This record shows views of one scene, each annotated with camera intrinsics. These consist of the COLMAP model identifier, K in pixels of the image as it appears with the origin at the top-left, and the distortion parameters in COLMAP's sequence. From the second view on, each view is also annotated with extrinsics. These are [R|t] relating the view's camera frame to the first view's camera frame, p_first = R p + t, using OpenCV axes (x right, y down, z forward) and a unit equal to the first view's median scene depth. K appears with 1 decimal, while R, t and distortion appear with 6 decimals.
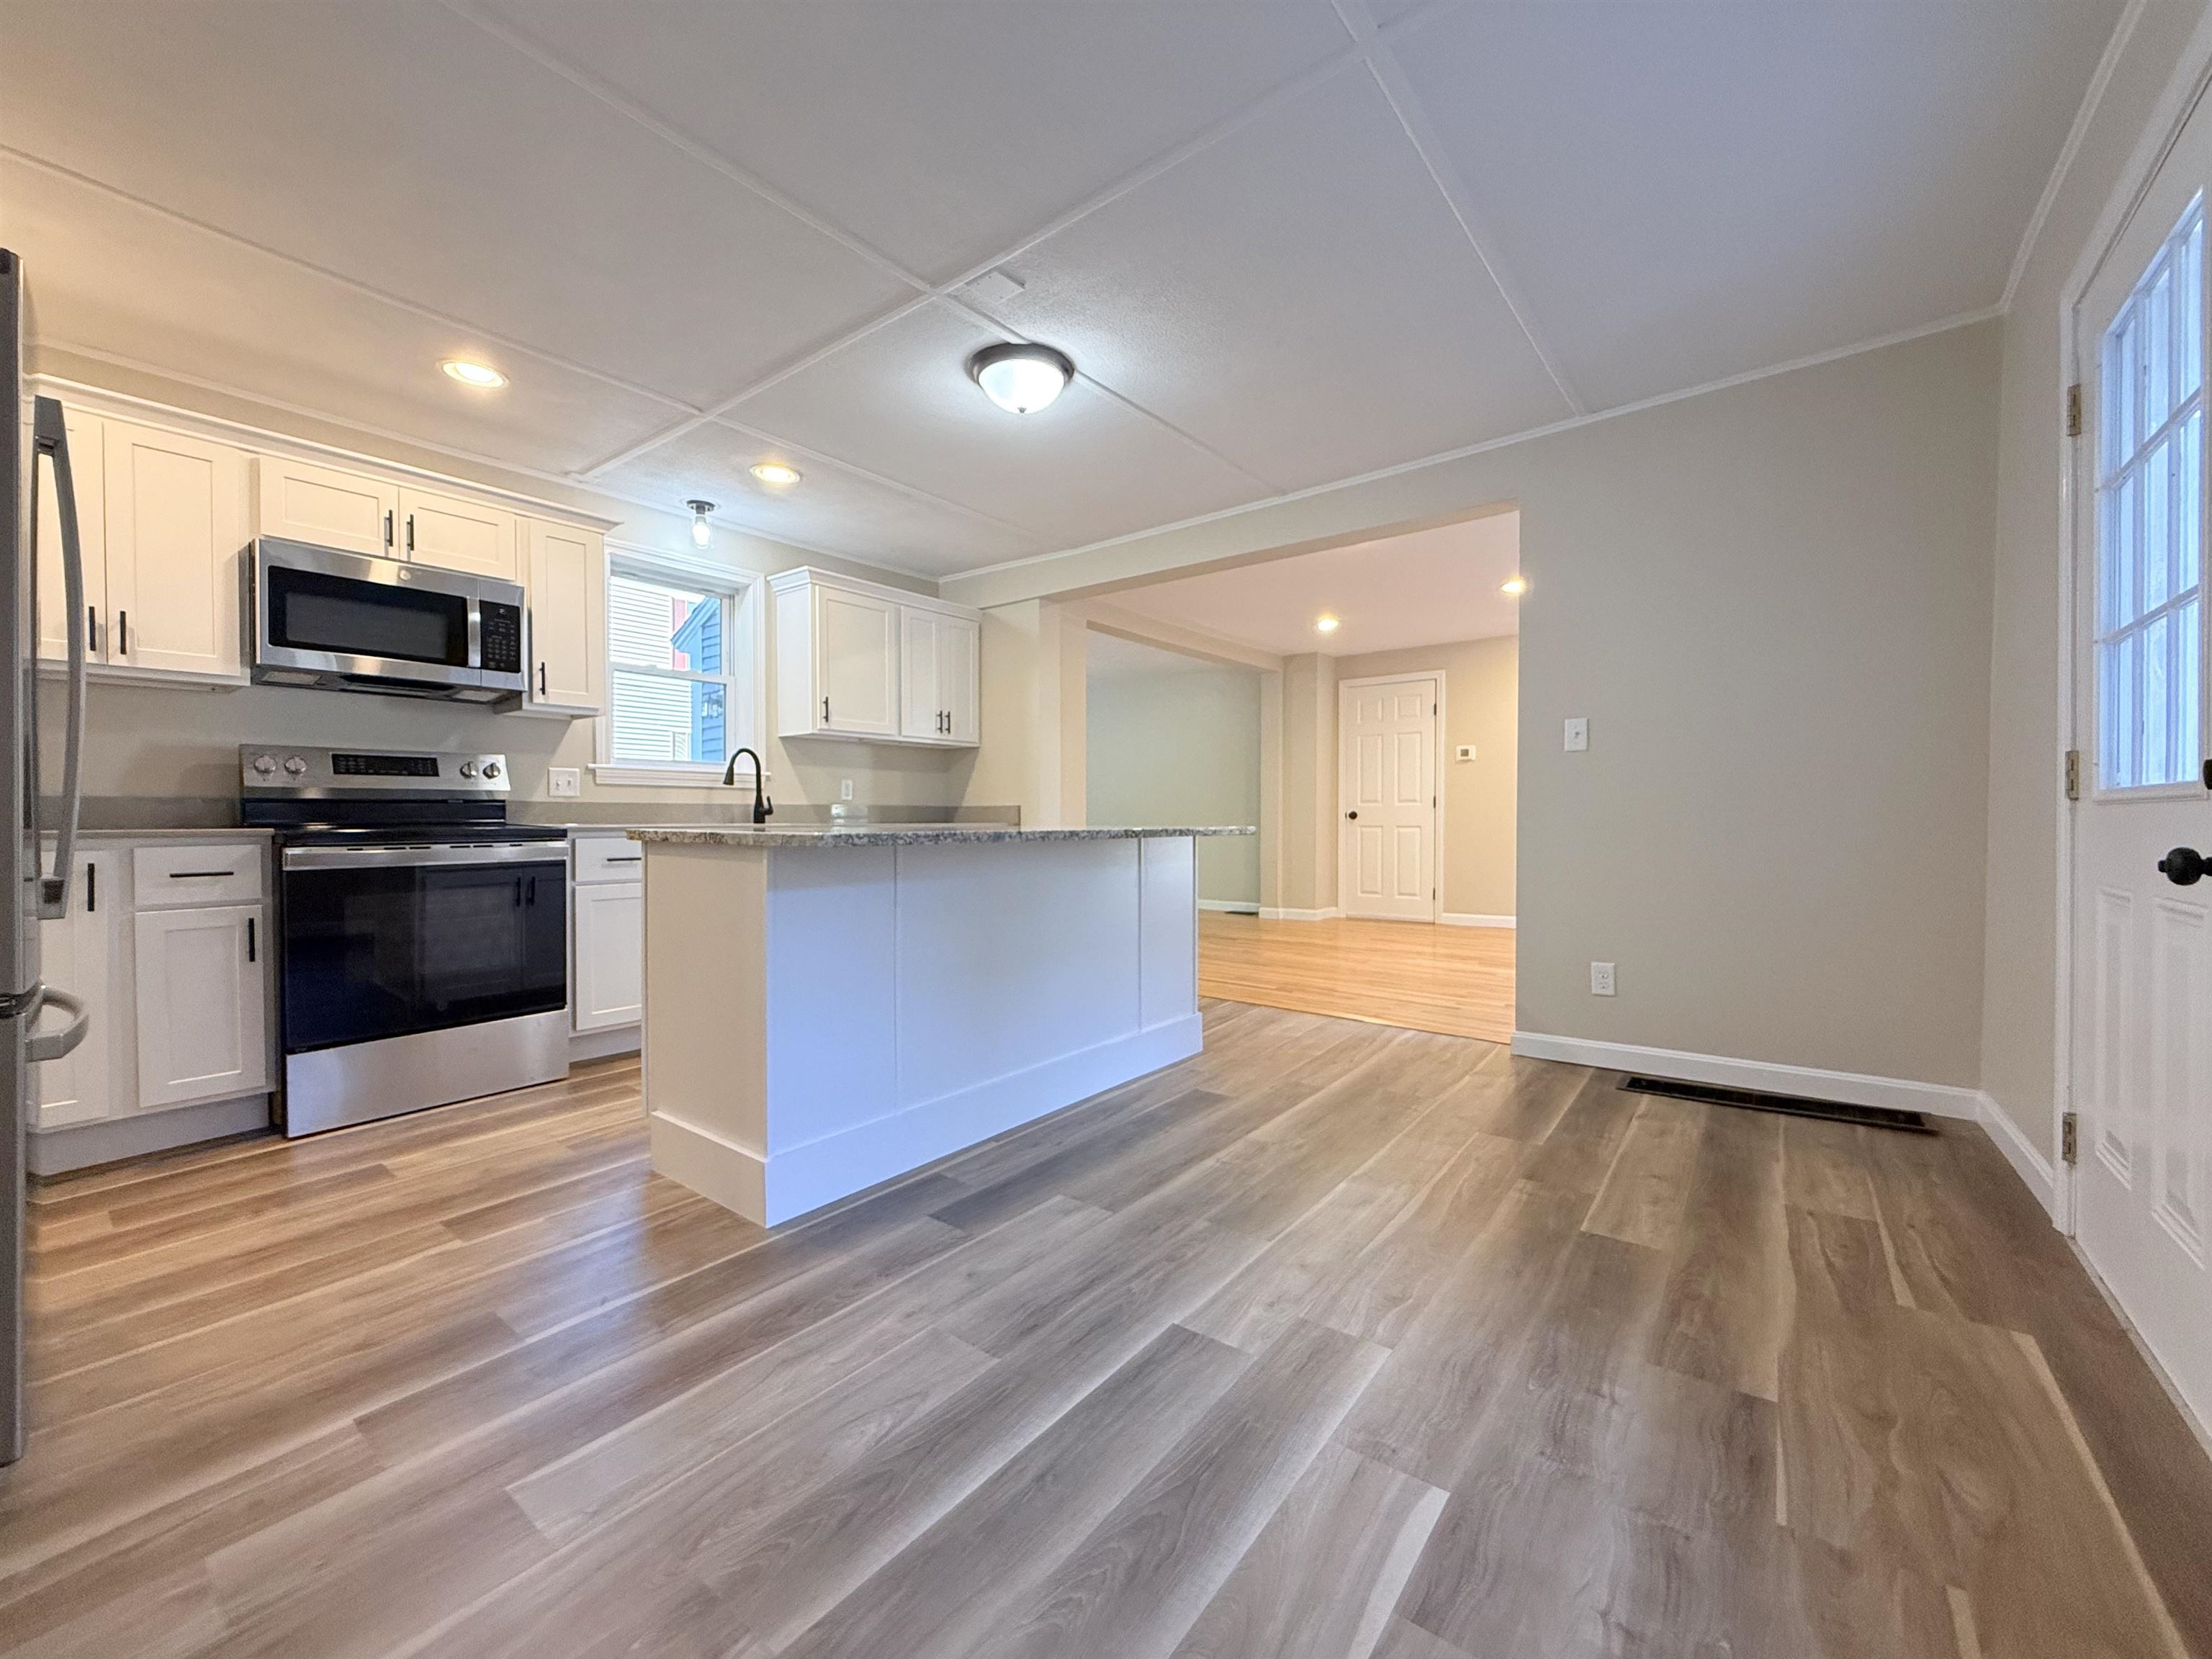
lens RADIAL K [[879.9, 0, 1102.2], [0, 879.9, 826.6], [0, 0, 1]] dist [0.000436, -0.000206]
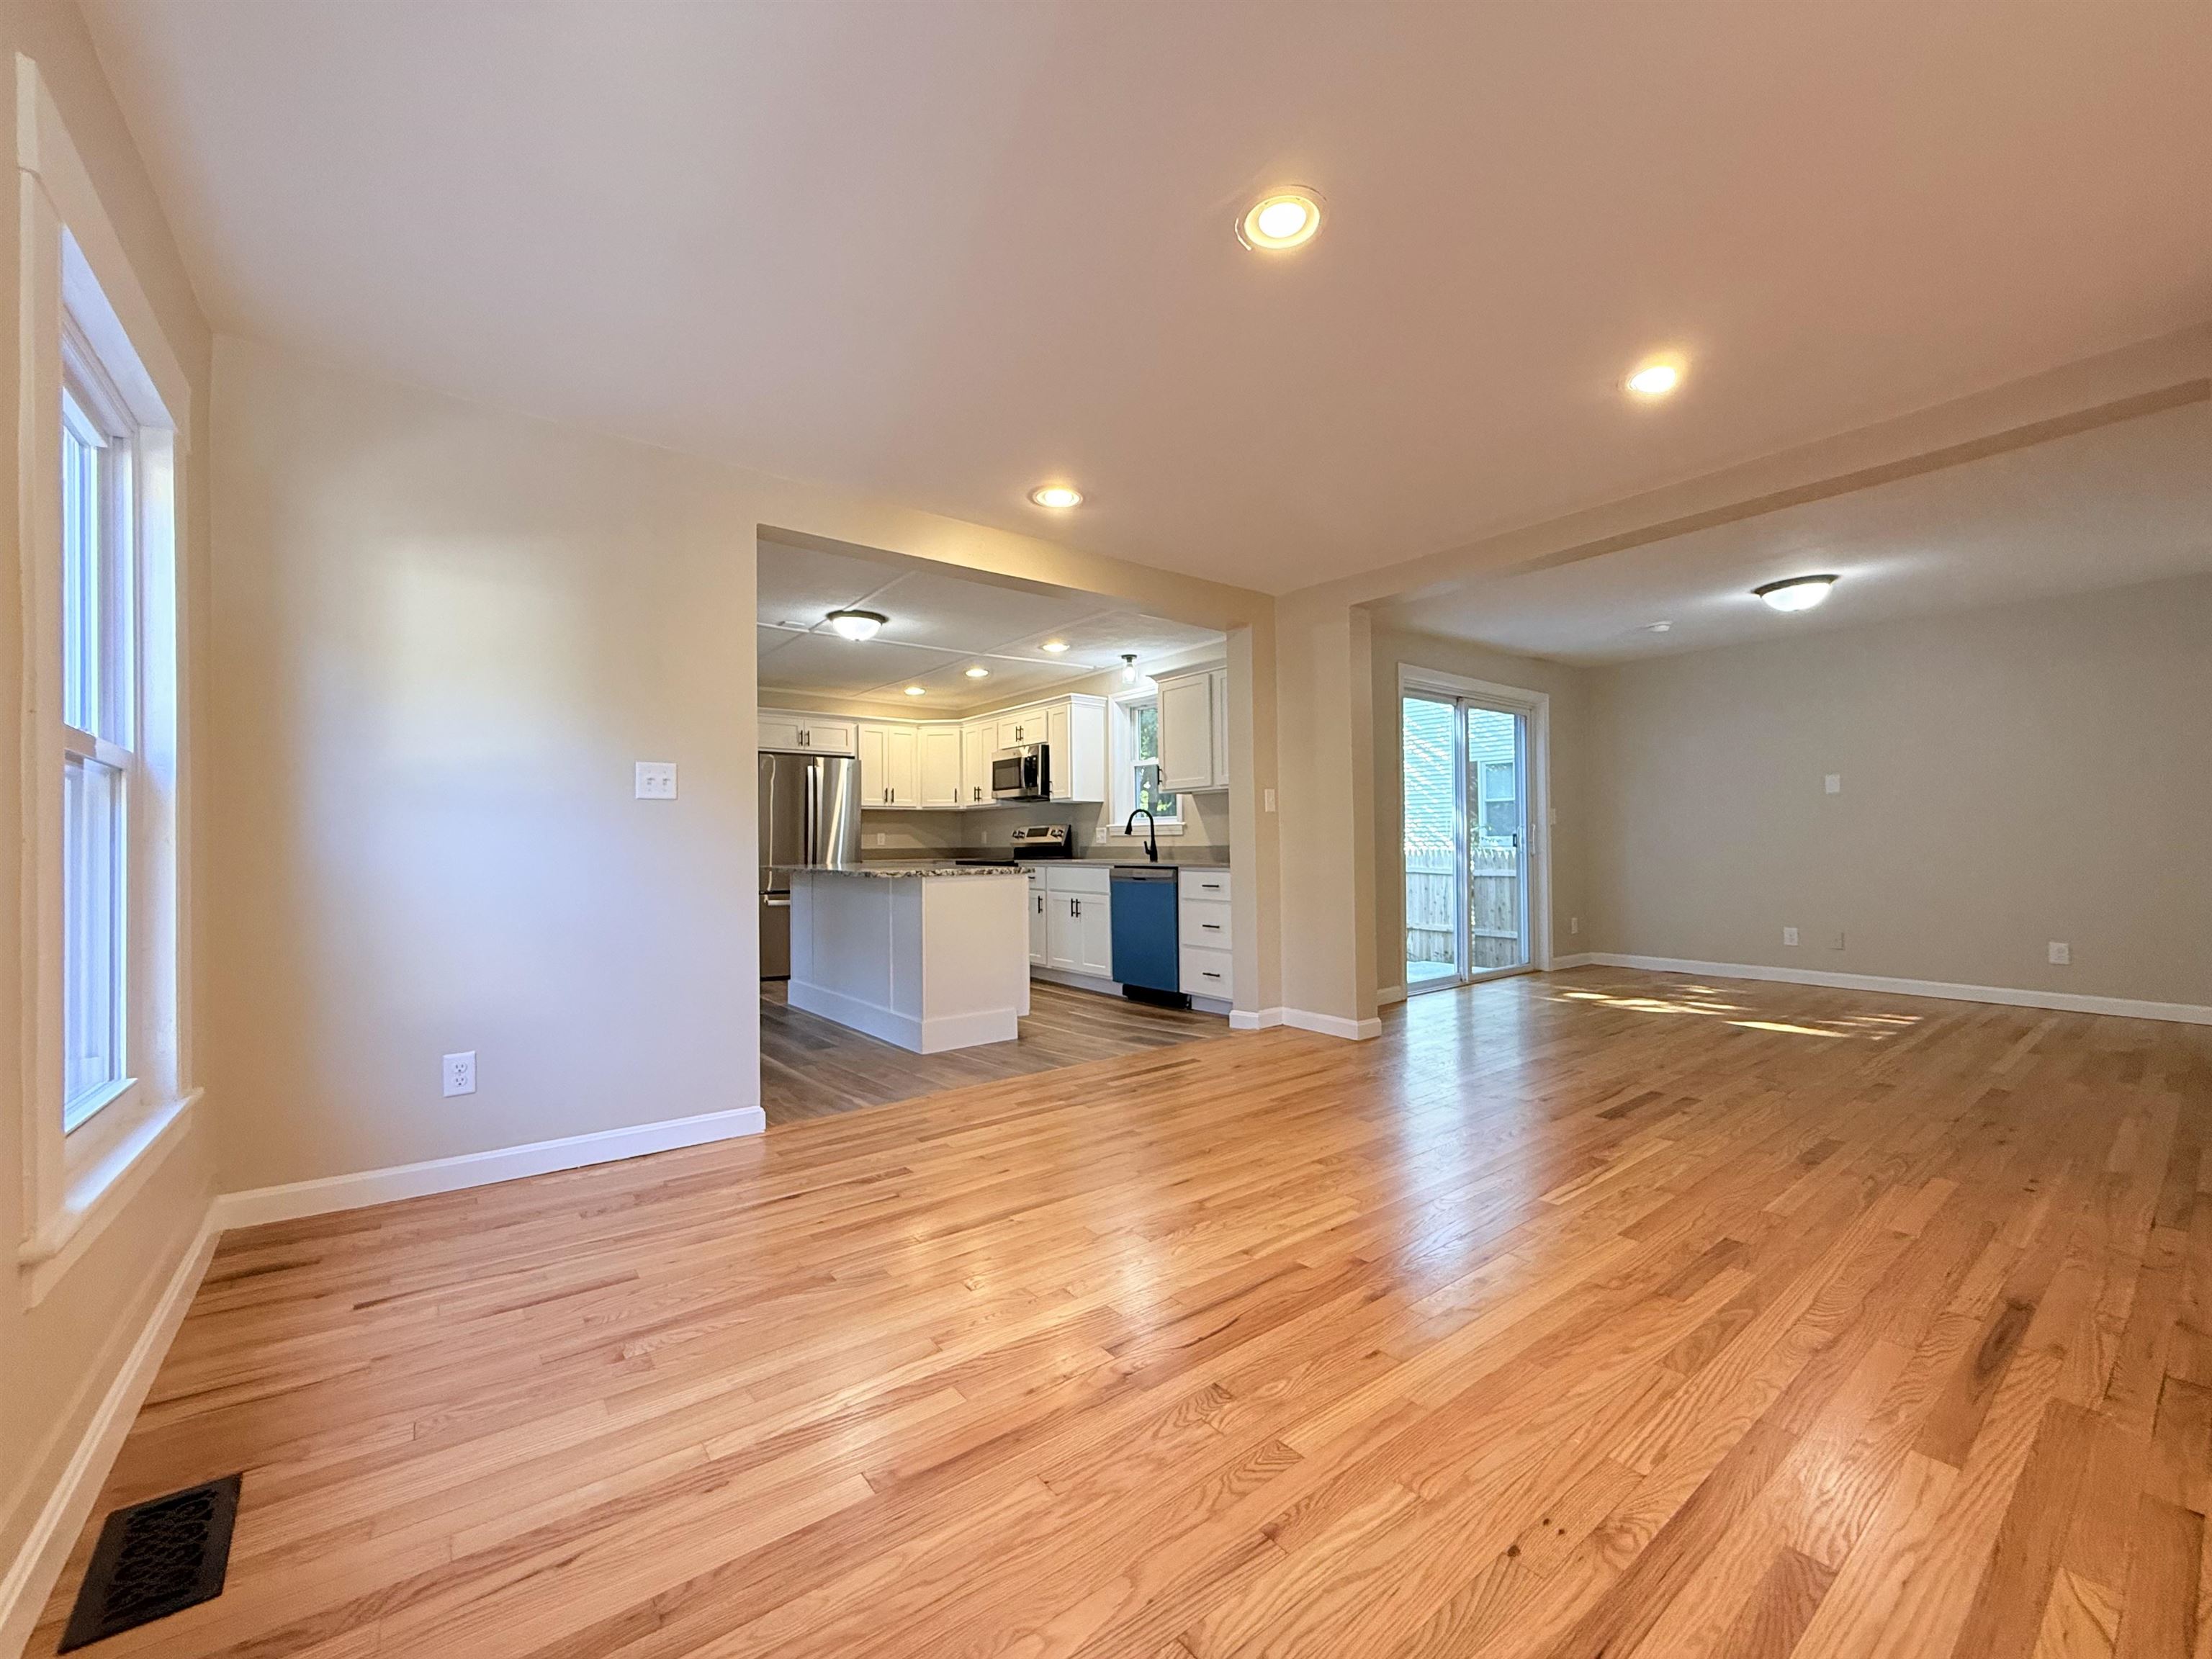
lens RADIAL K [[879.9, 0, 1099.3], [0, 879.9, 833.3], [0, 0, 1]] dist [0.000436, -0.000206]
pose [[-0.239300, -0.009664, -0.970898, 1.478643], [0.000192, 0.999950, -0.010000, -0.046965], [0.970946, -0.002580, -0.239286, 1.819457]]
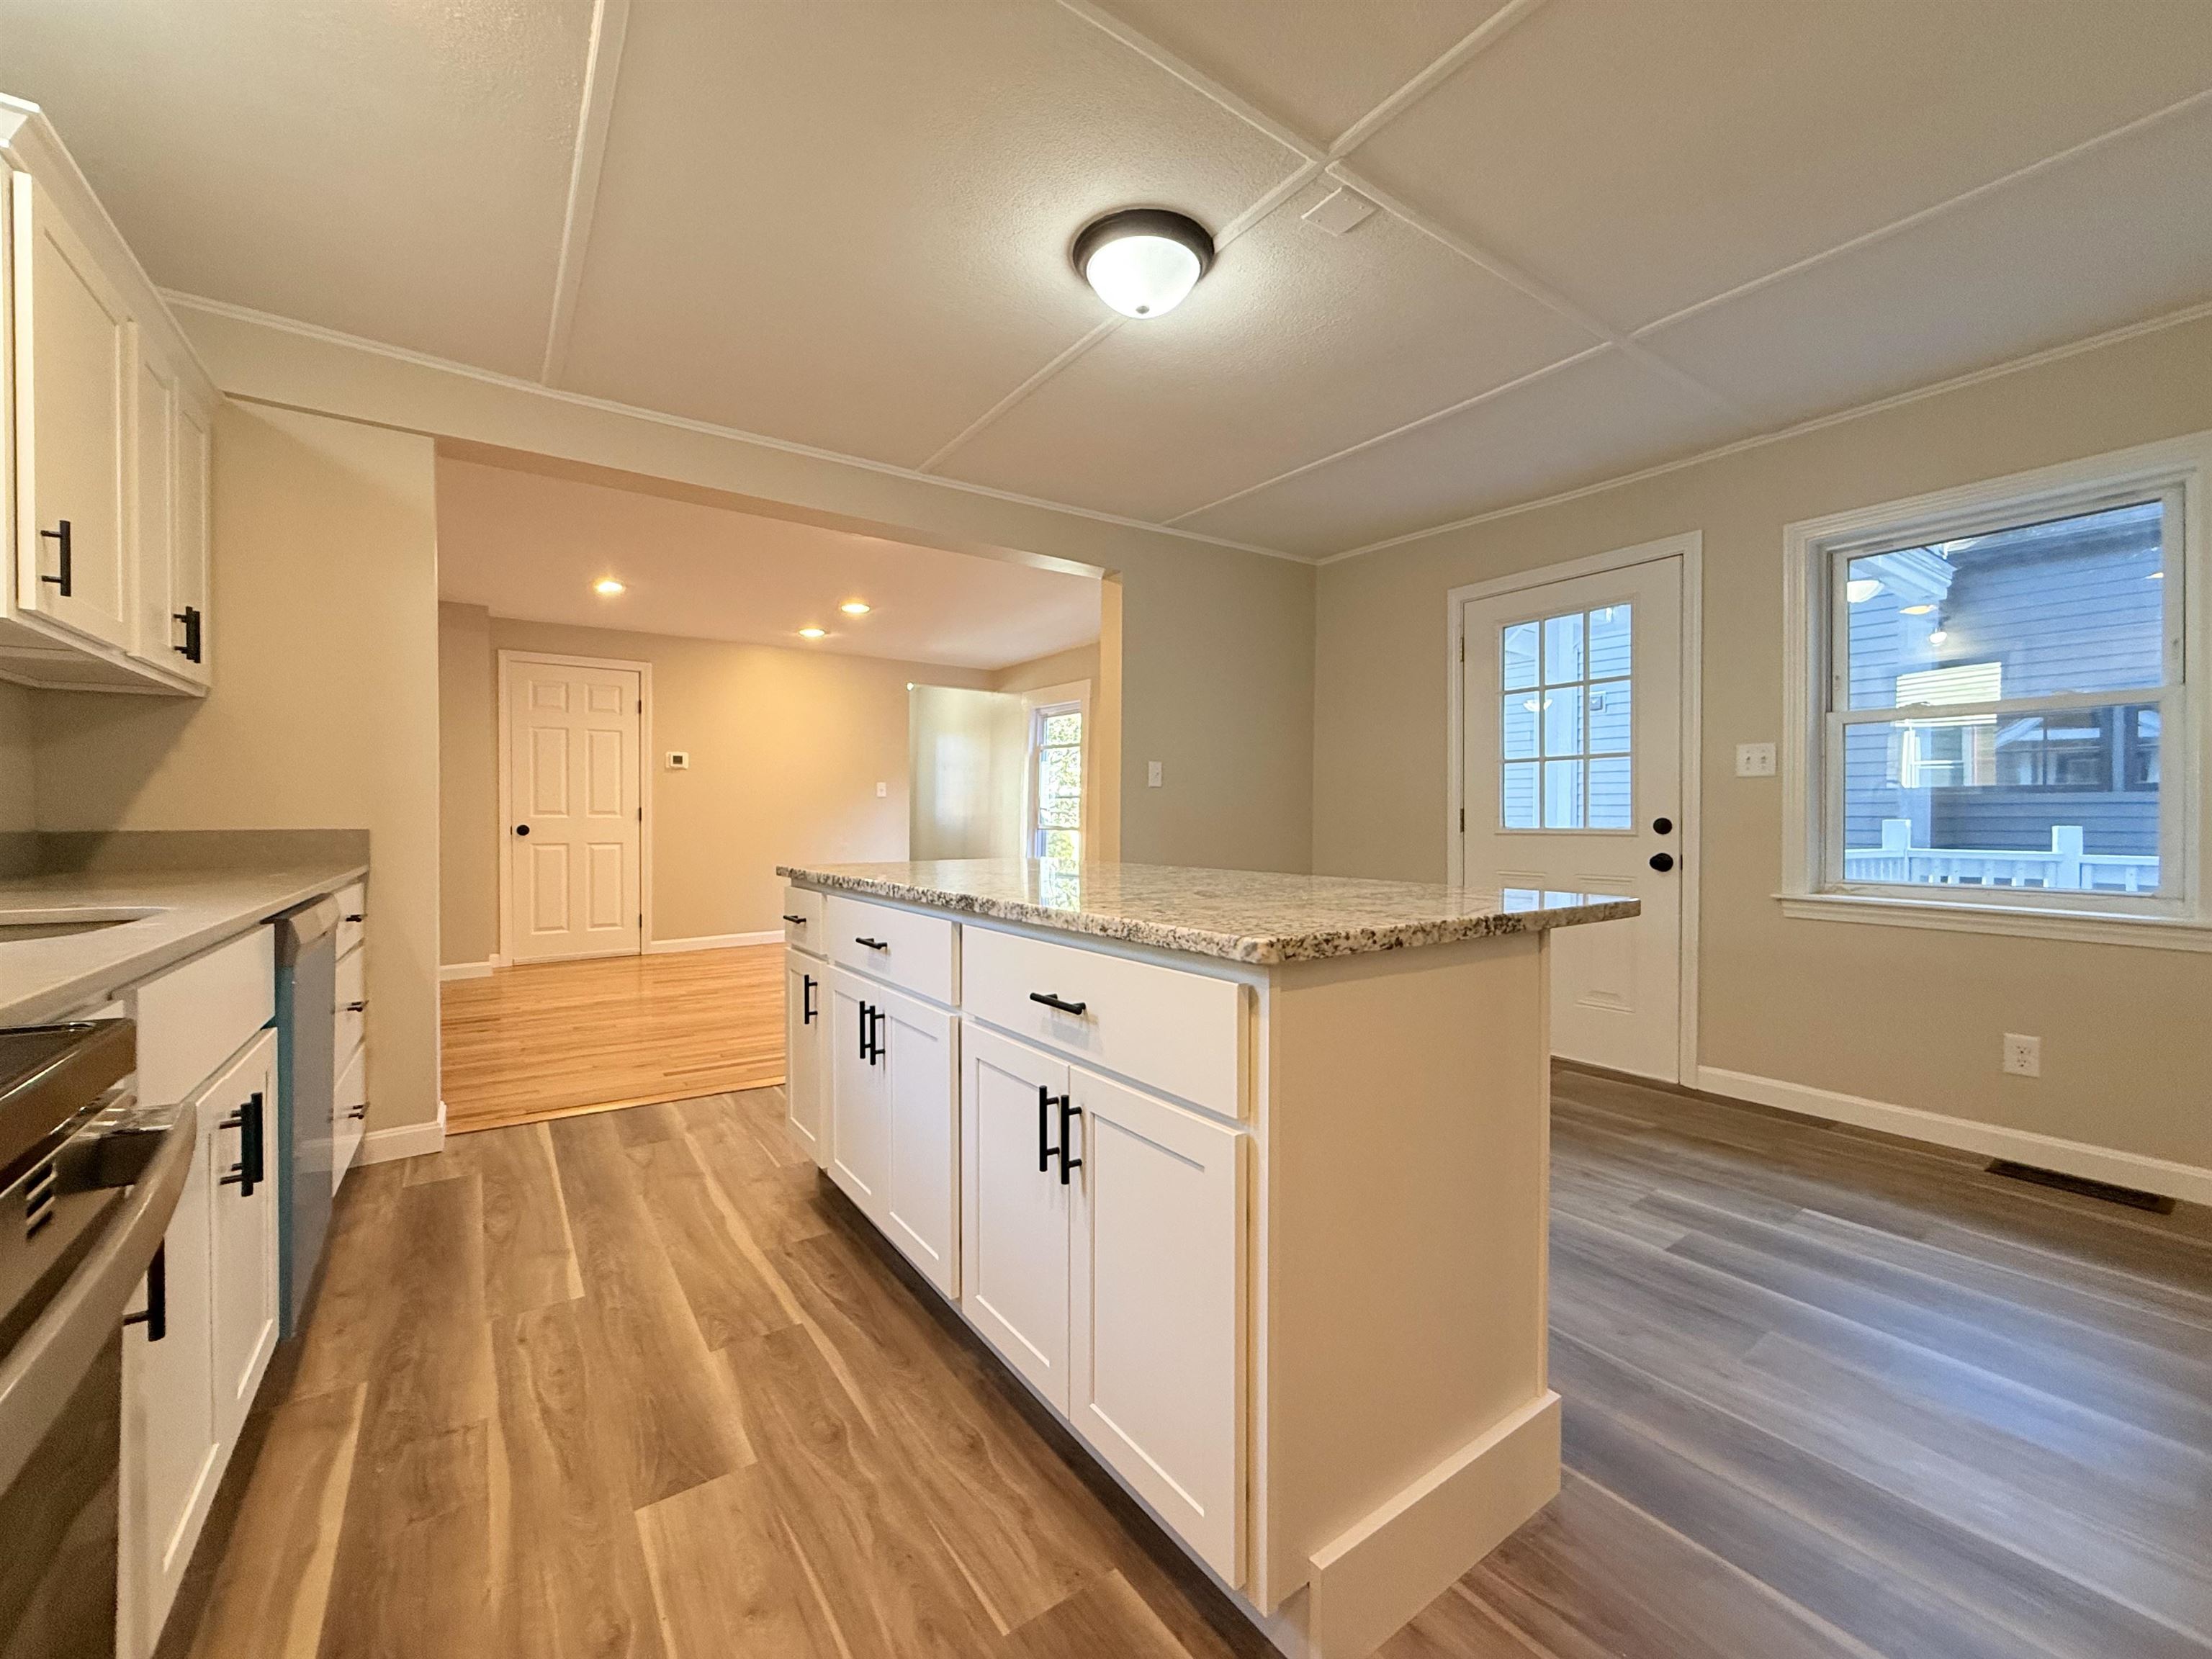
lens RADIAL K [[879.9, 0, 1098.9], [0, 879.9, 826.5], [0, 0, 1]] dist [0.000436, -0.000206]
pose [[0.294223, -0.009466, 0.955690, -0.766615], [0.010175, 0.999925, 0.006772, -0.042055], [-0.955683, 0.007732, 0.294297, 0.772905]]
